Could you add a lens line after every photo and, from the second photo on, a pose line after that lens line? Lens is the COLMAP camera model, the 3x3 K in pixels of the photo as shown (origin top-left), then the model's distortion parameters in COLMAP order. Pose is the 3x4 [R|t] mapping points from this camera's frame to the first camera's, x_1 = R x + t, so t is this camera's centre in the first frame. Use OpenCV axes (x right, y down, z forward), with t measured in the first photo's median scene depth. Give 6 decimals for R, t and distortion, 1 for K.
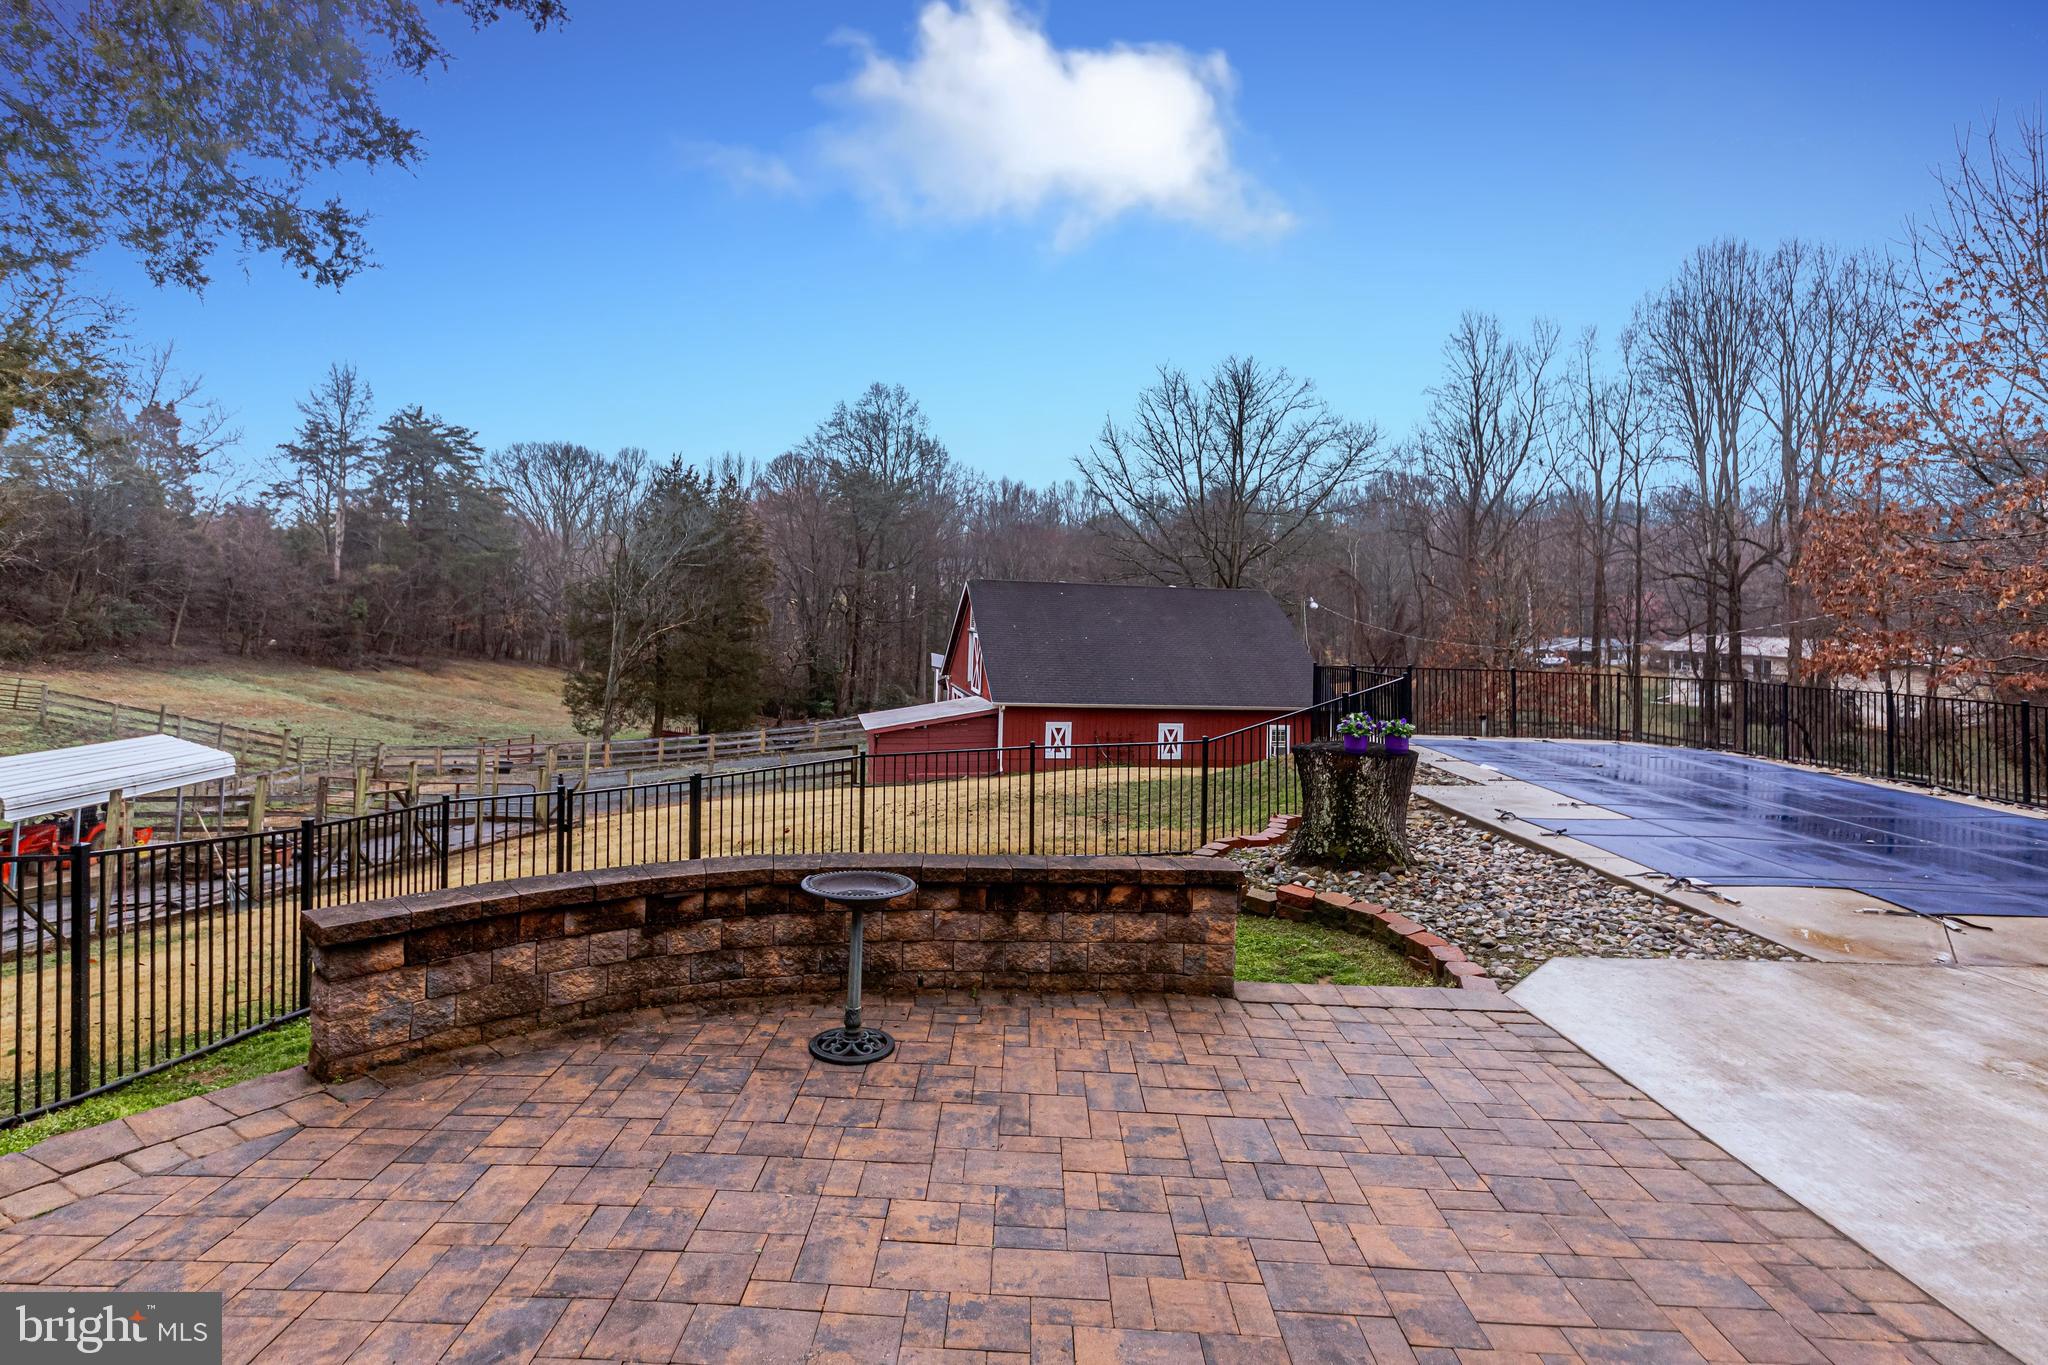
lens RADIAL K [[1011.7, 0, 1009.7], [0, 1011.7, 570.7], [0, 0, 1]] dist [-0.000392, 0.000540]
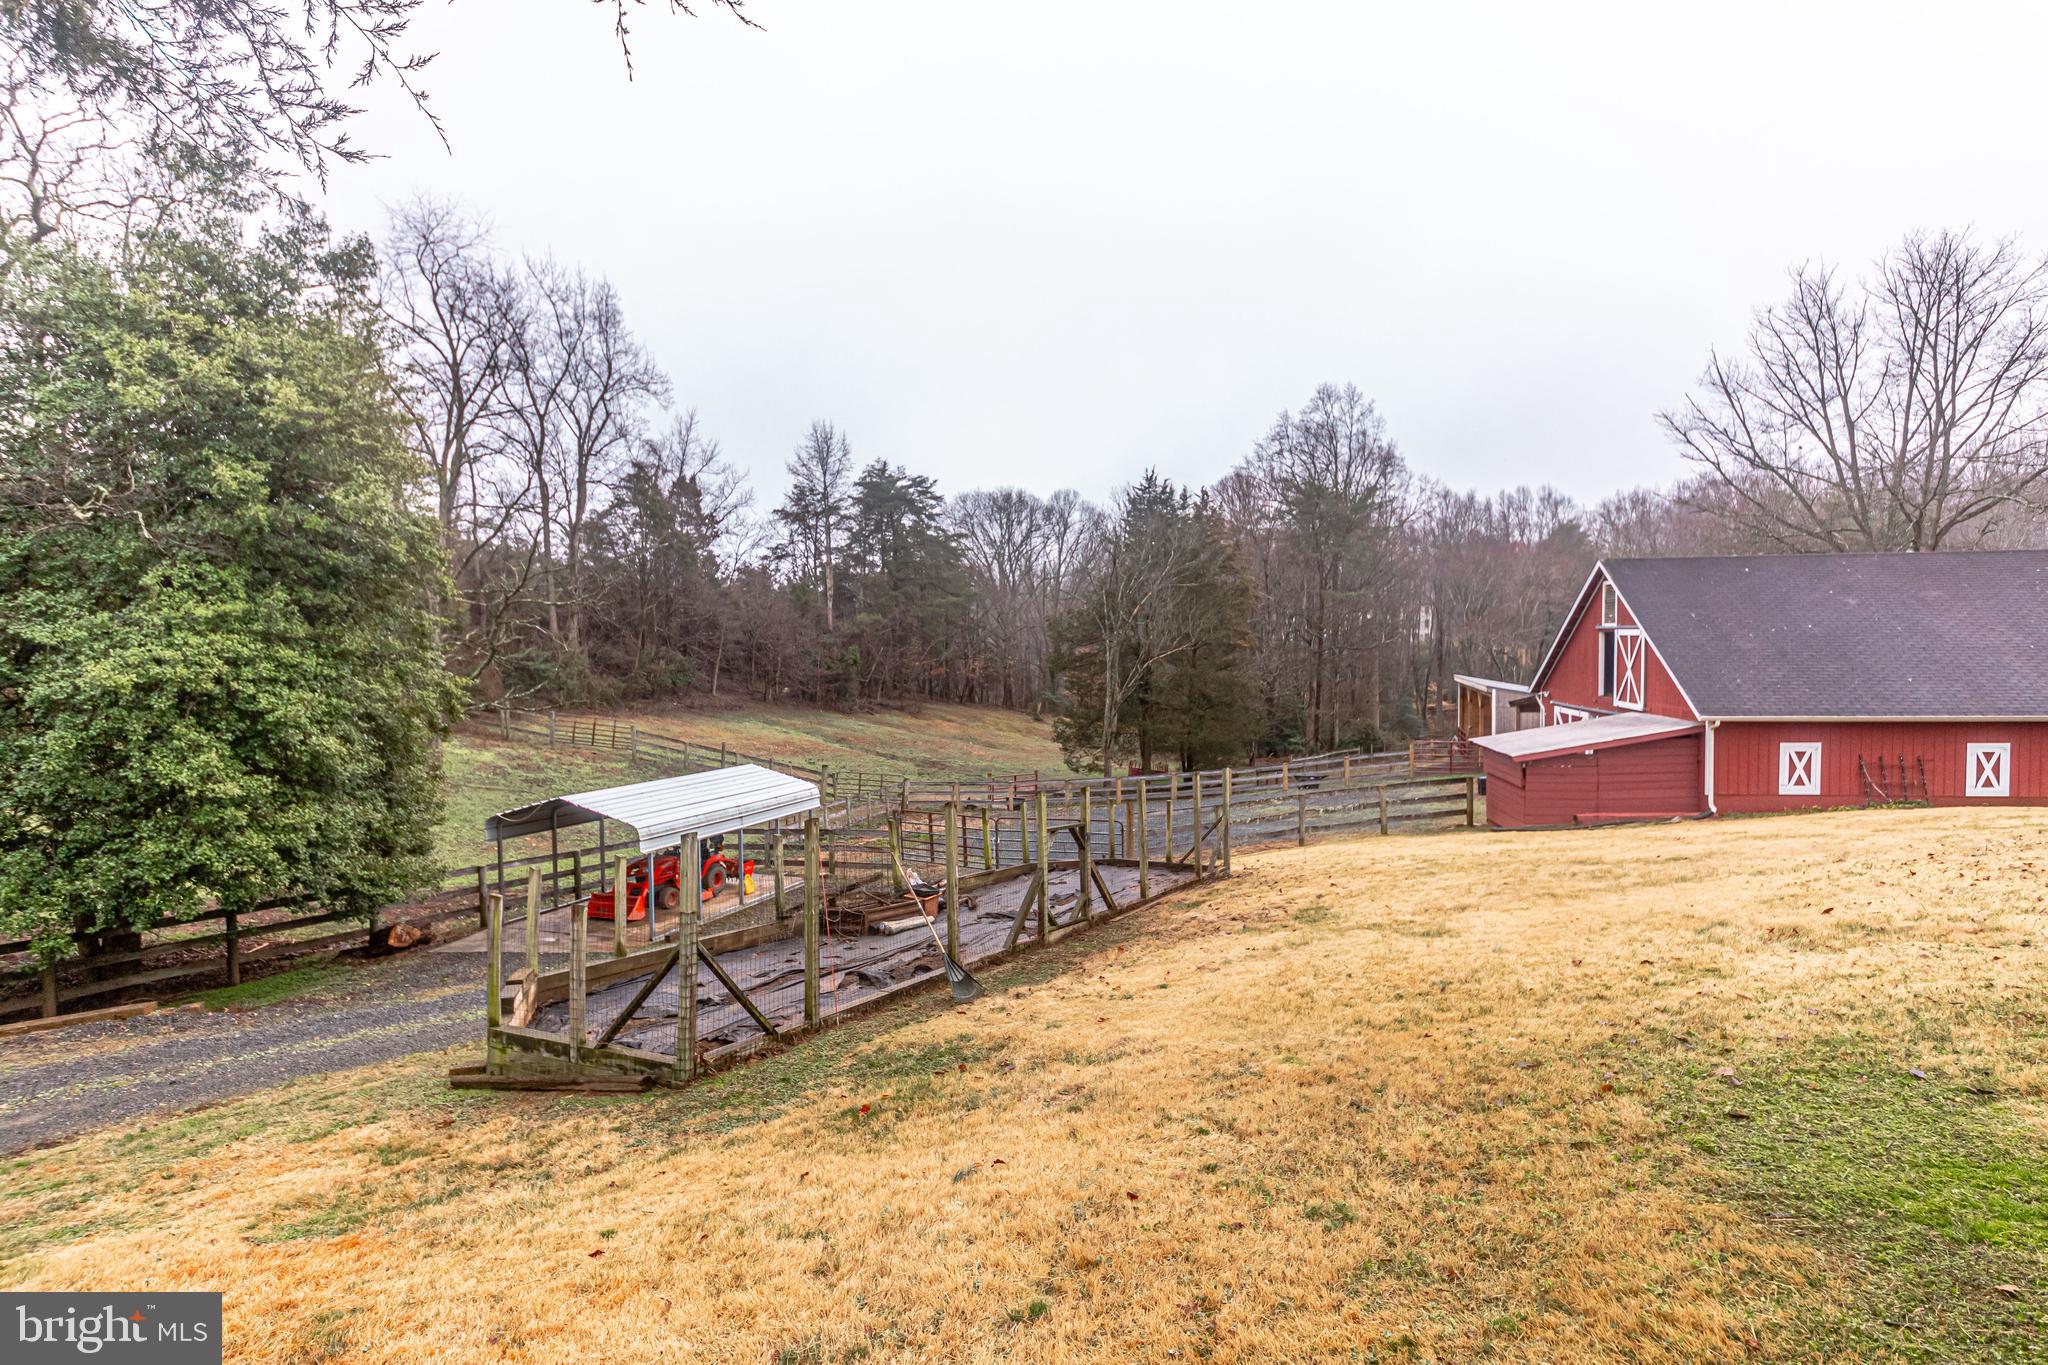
lens RADIAL K [[1021.5, 0, 1044.3], [0, 1021.5, 686.2], [0, 0, 1]] dist [-0.001800, -0.002996]
pose [[0.935774, -0.032819, -0.351070, -0.106046], [0.057732, 0.996483, 0.060730, 0.020659], [0.347843, -0.077097, 0.934378, 0.090305]]
